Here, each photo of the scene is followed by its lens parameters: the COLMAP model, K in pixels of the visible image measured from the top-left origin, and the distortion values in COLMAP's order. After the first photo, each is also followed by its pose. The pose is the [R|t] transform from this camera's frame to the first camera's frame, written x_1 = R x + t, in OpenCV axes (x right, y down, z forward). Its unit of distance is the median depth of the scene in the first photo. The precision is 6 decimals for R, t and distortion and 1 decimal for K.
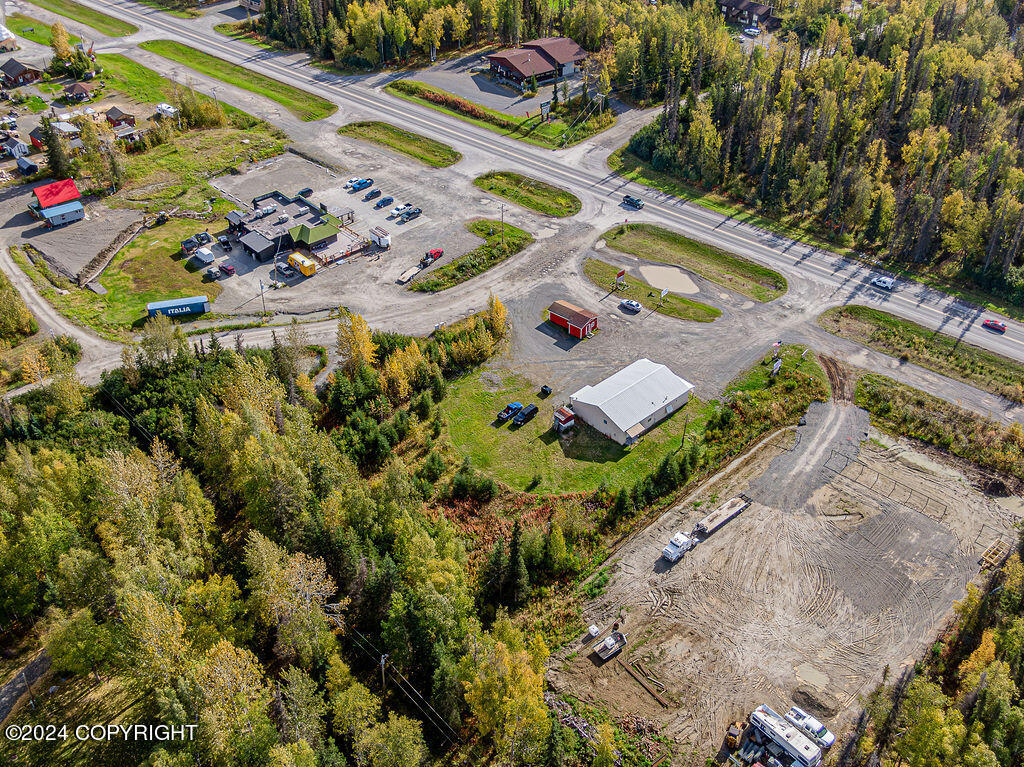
lens RADIAL K [[1048.2, 0, 512.0], [0, 1048.2, 383.5], [0, 0, 1]] dist [0.021605, -0.000724]
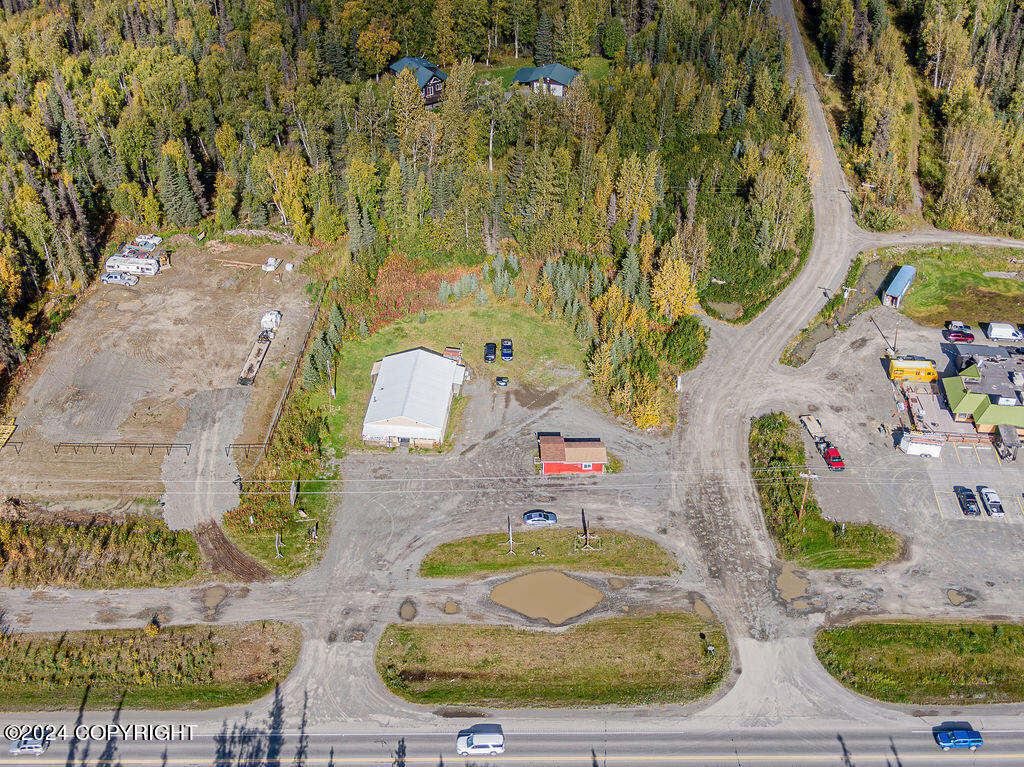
lens RADIAL K [[1178.8, 0, 539.2], [0, 1178.8, 382.0], [0, 0, 1]] dist [0.011262, -0.035715]
pose [[-0.735791, 0.394717, -0.550282, 0.464773], [-0.407991, 0.390182, 0.825410, -0.689713], [0.540514, 0.831839, -0.126051, 0.937991]]
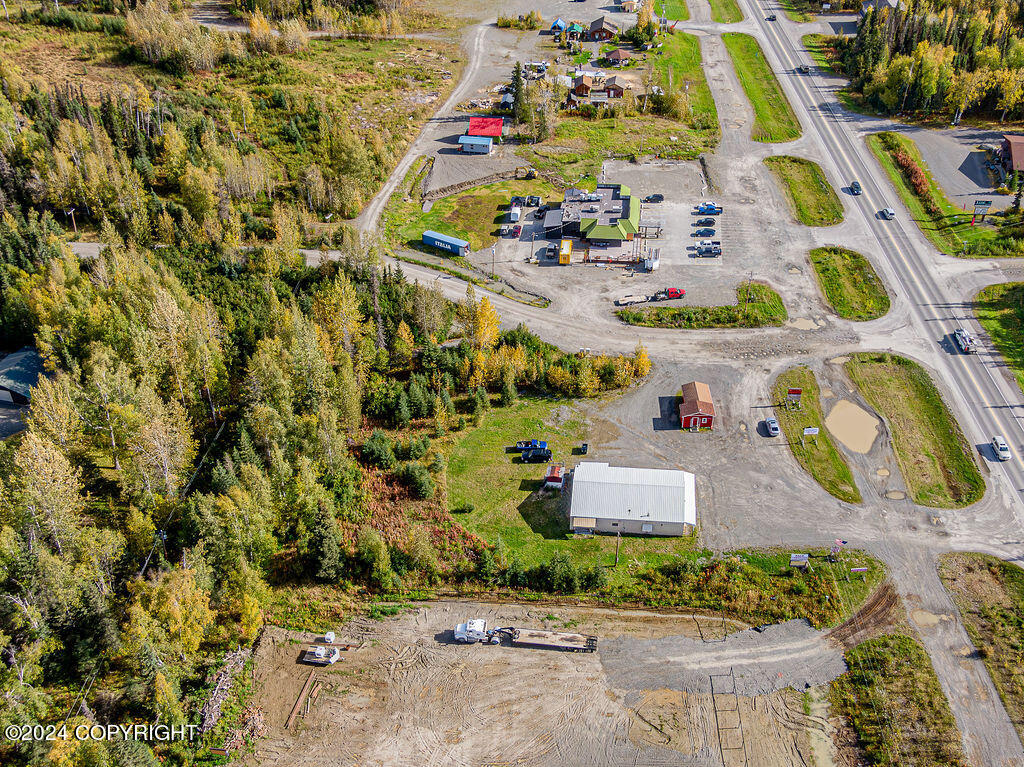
lens RADIAL K [[1048.2, 0, 512.0], [0, 1048.2, 383.5], [0, 0, 1]] dist [0.021605, -0.000724]
pose [[0.654388, 0.436996, -0.617099, 0.450835], [-0.432935, 0.885621, 0.168054, -0.145442], [0.619955, 0.157191, 0.768731, 0.180822]]
